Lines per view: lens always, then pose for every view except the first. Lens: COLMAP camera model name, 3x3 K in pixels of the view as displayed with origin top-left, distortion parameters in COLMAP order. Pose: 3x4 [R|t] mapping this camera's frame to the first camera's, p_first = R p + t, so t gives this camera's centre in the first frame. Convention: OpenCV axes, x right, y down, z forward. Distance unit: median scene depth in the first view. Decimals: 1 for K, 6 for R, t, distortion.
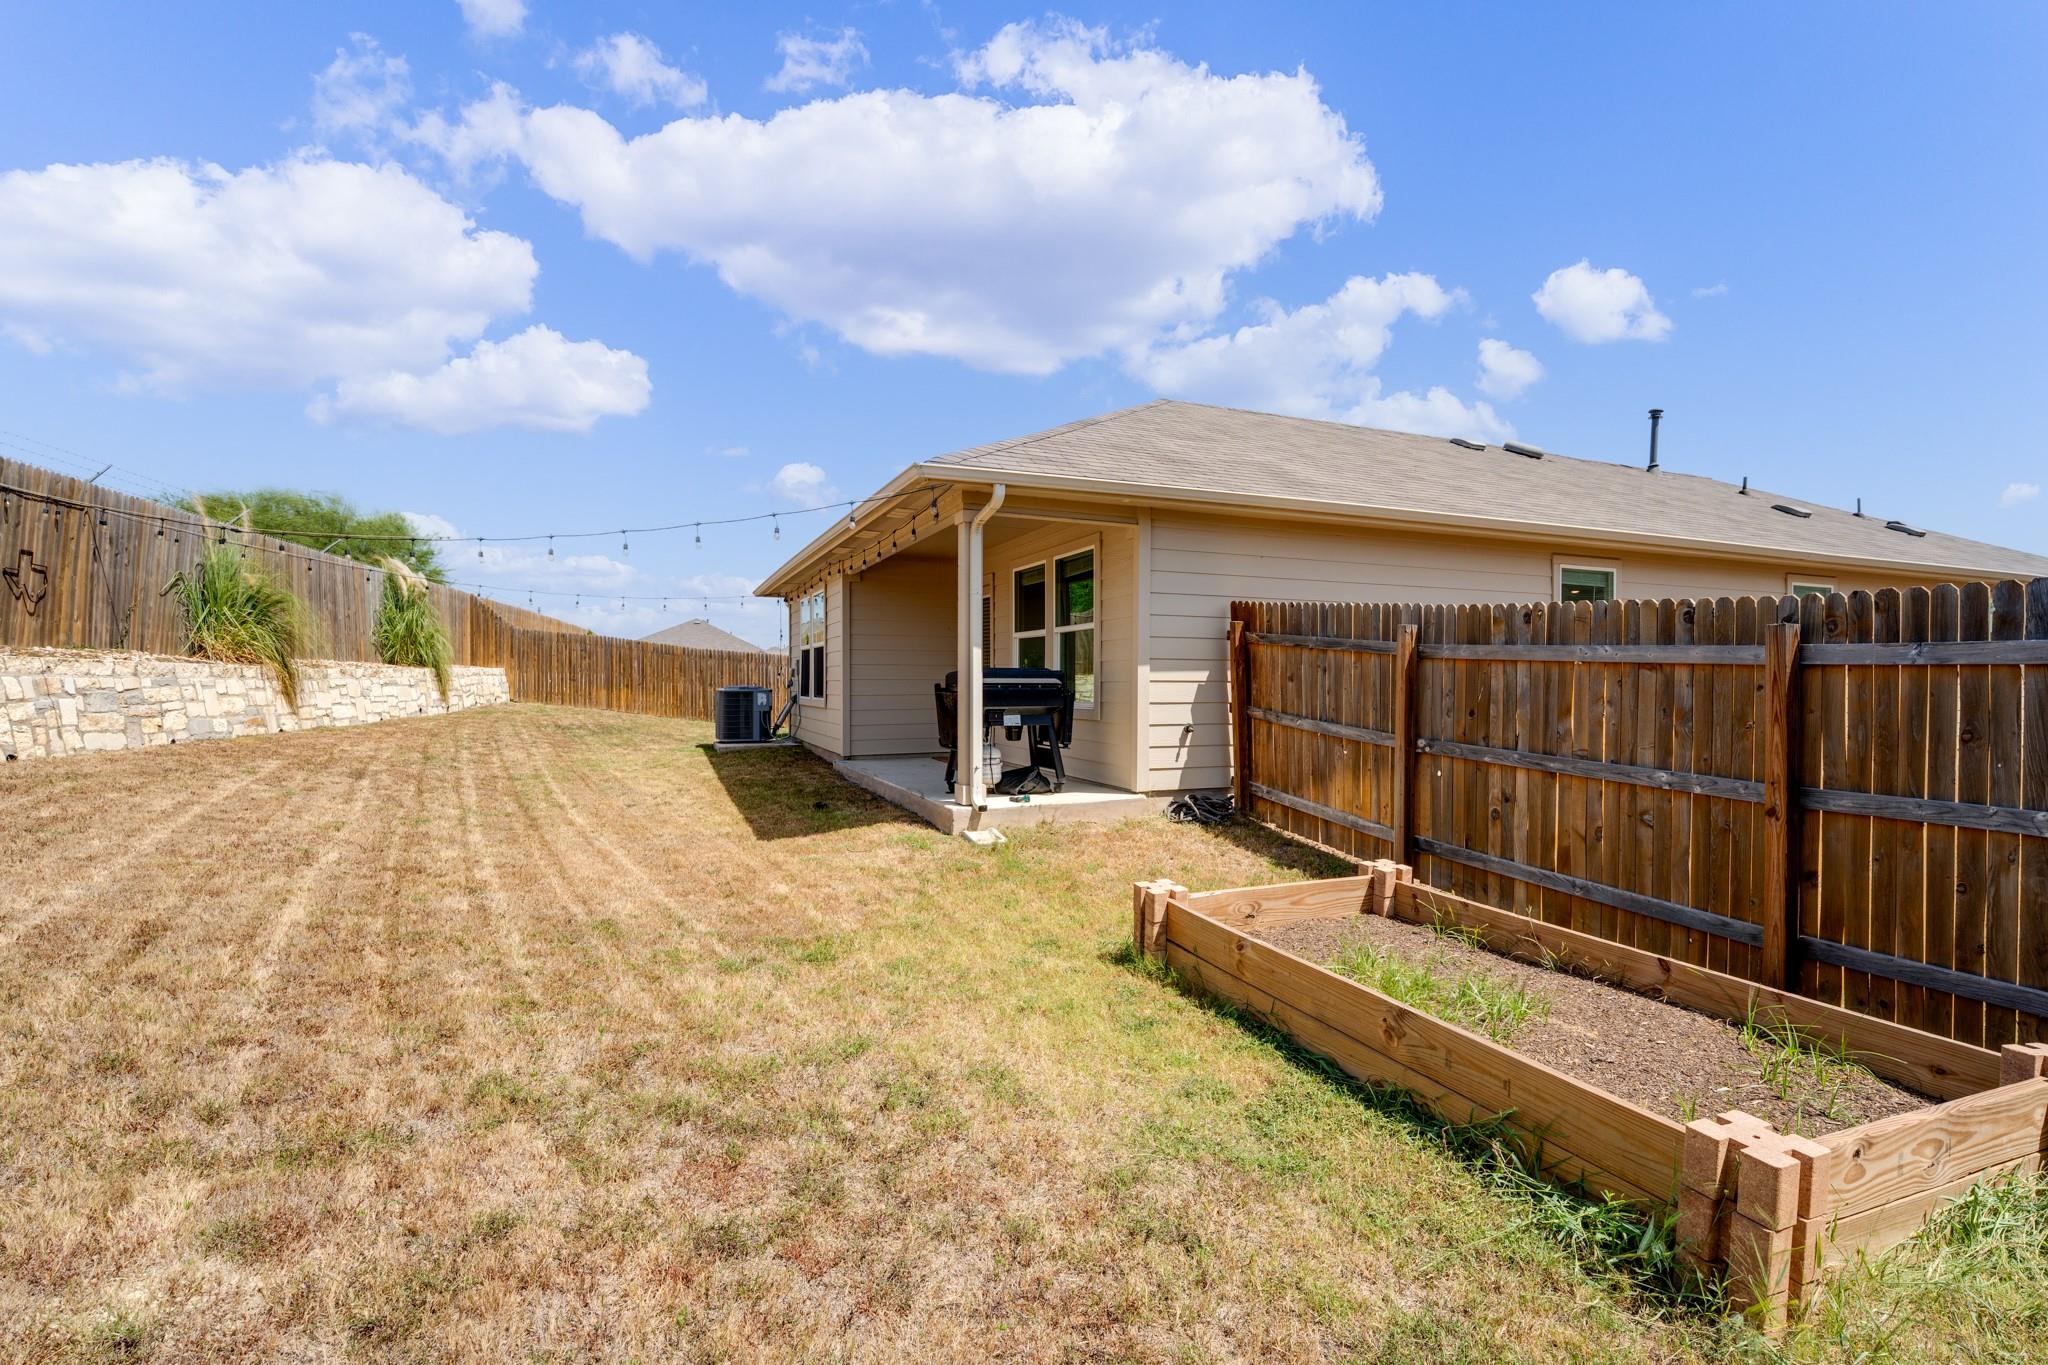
lens RADIAL K [[871.2, 0, 1033.5], [0, 871.2, 686.8], [0, 0, 1]] dist [-0.019156, 0.000164]
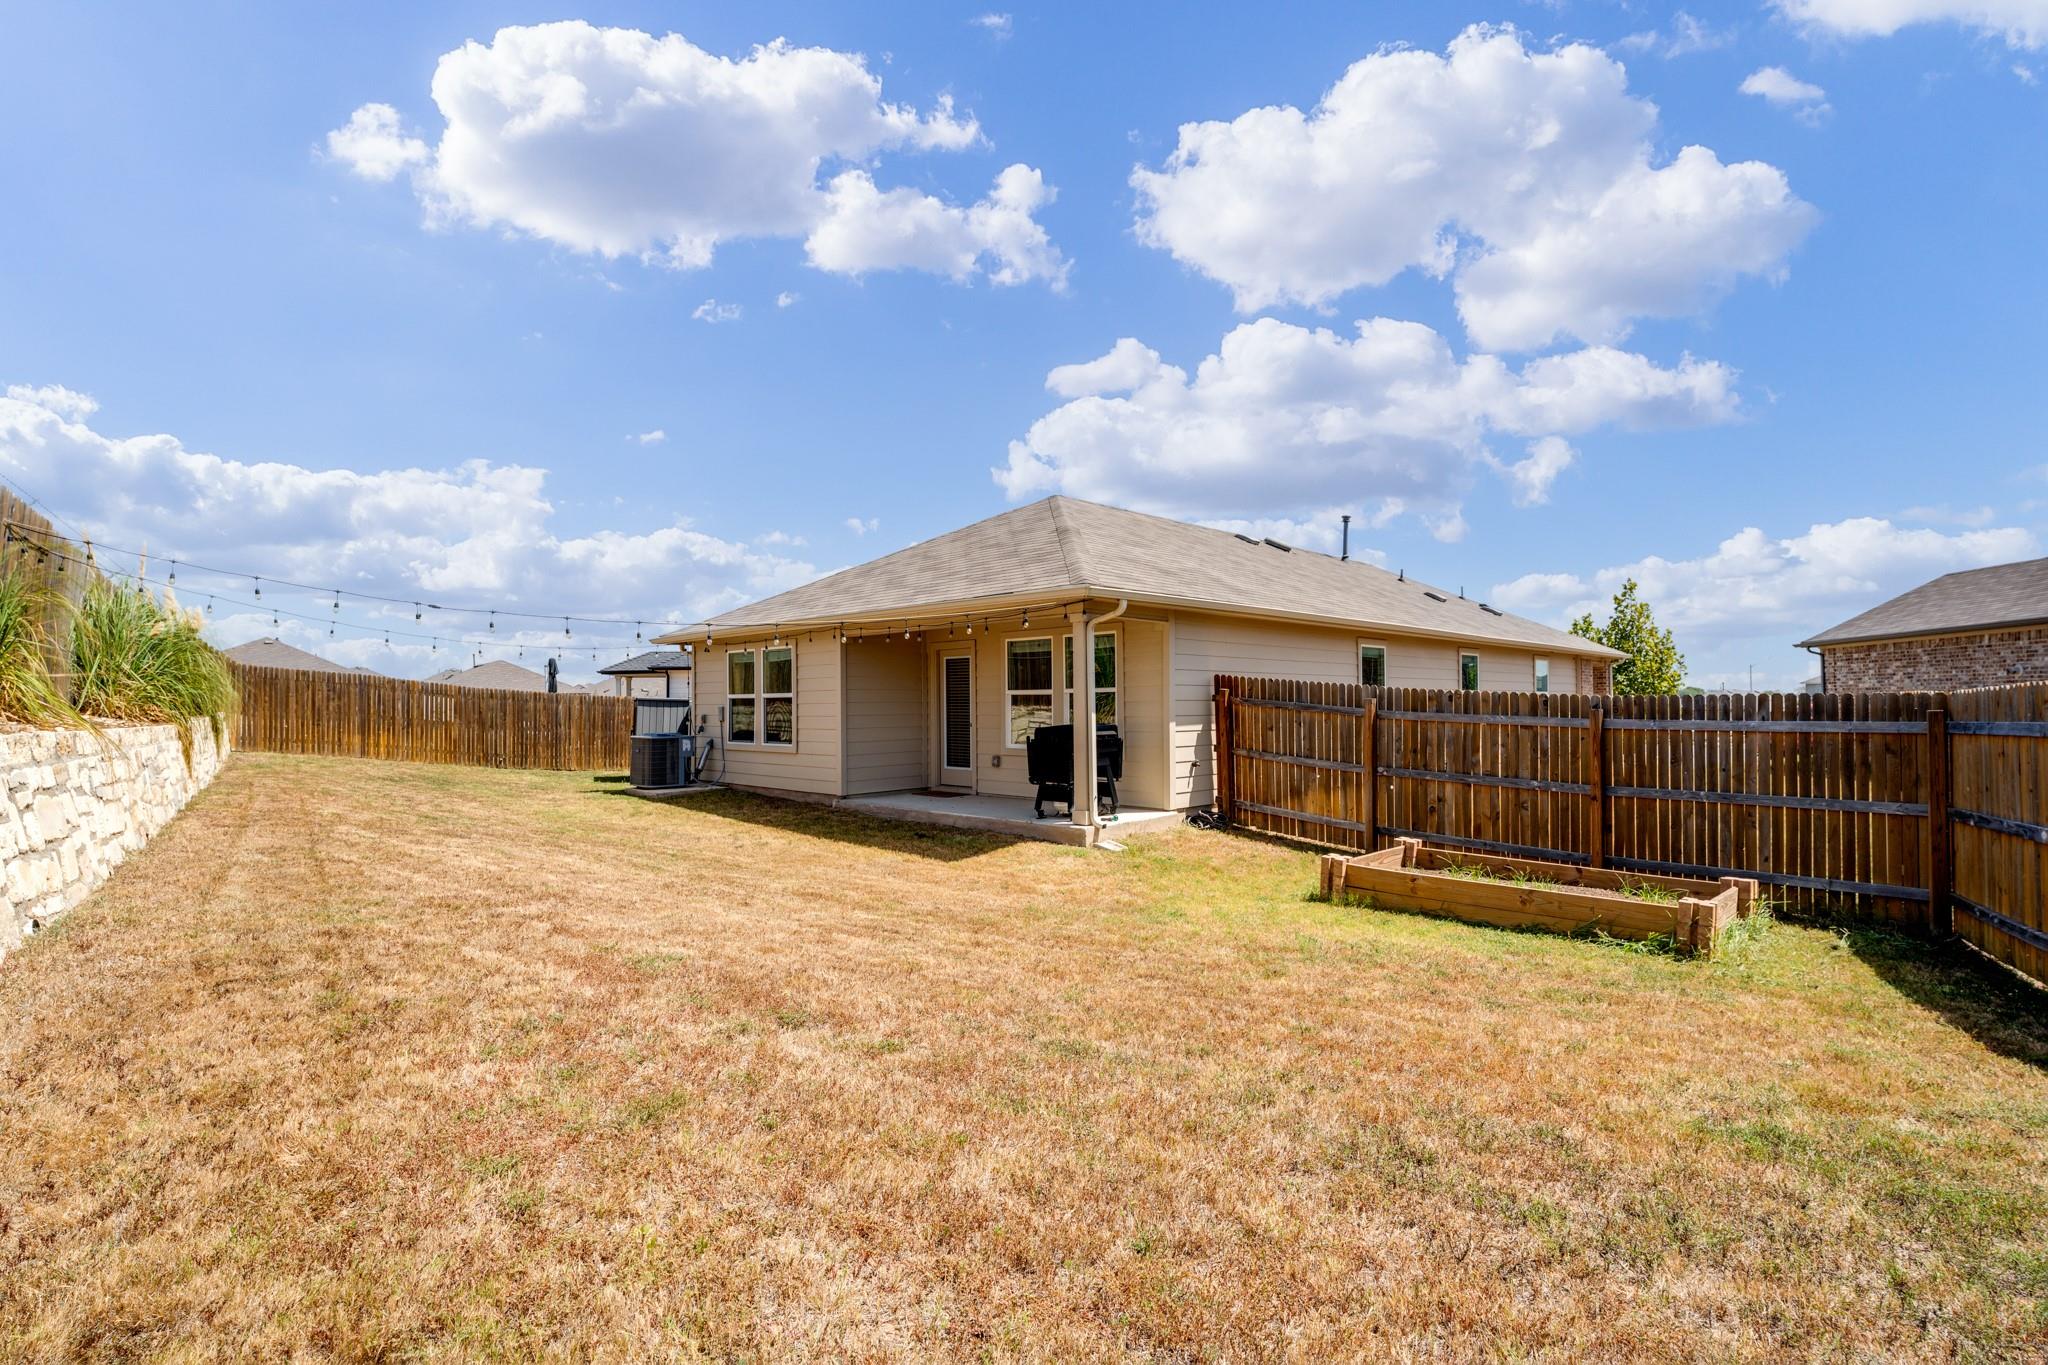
lens RADIAL K [[871.2, 0, 1033.5], [0, 871.2, 686.8], [0, 0, 1]] dist [-0.019156, 0.000164]
pose [[0.931659, -0.002402, 0.363326, -0.686875], [0.013235, 0.999539, -0.027329, -0.050449], [-0.363093, 0.030270, 0.931261, -0.281243]]
